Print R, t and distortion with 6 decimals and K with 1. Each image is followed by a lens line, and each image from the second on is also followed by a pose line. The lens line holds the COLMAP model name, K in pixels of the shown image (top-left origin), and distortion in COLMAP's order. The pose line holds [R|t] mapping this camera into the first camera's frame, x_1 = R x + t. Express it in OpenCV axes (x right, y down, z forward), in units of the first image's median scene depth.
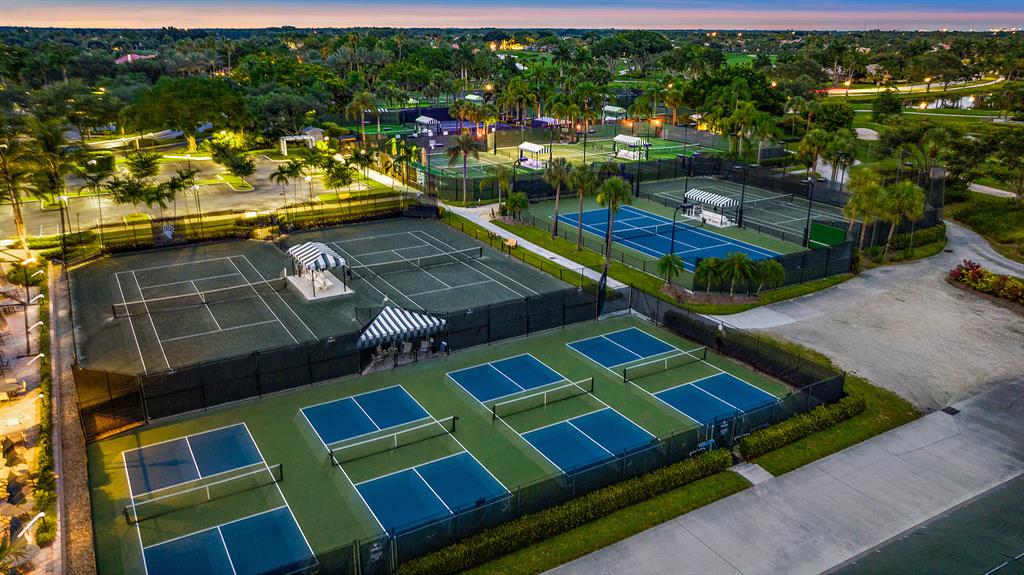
lens RADIAL K [[750.2, 0, 512.0], [0, 750.2, 287.5], [0, 0, 1]] dist [-0.024079, -0.000302]
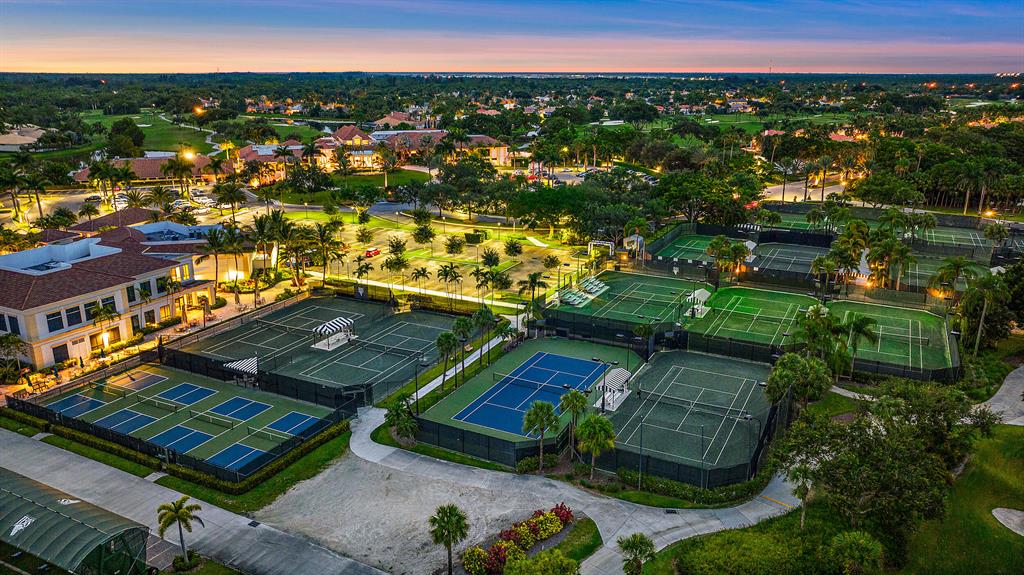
lens RADIAL K [[748.8, 0, 512.0], [0, 748.8, 287.5], [0, 0, 1]] dist [0.009213, 0.007065]
pose [[0.529857, 0.242404, -0.812707, 1.782197], [-0.277120, 0.955166, 0.104222, -0.551031], [0.801534, 0.169994, 0.573276, 0.372732]]
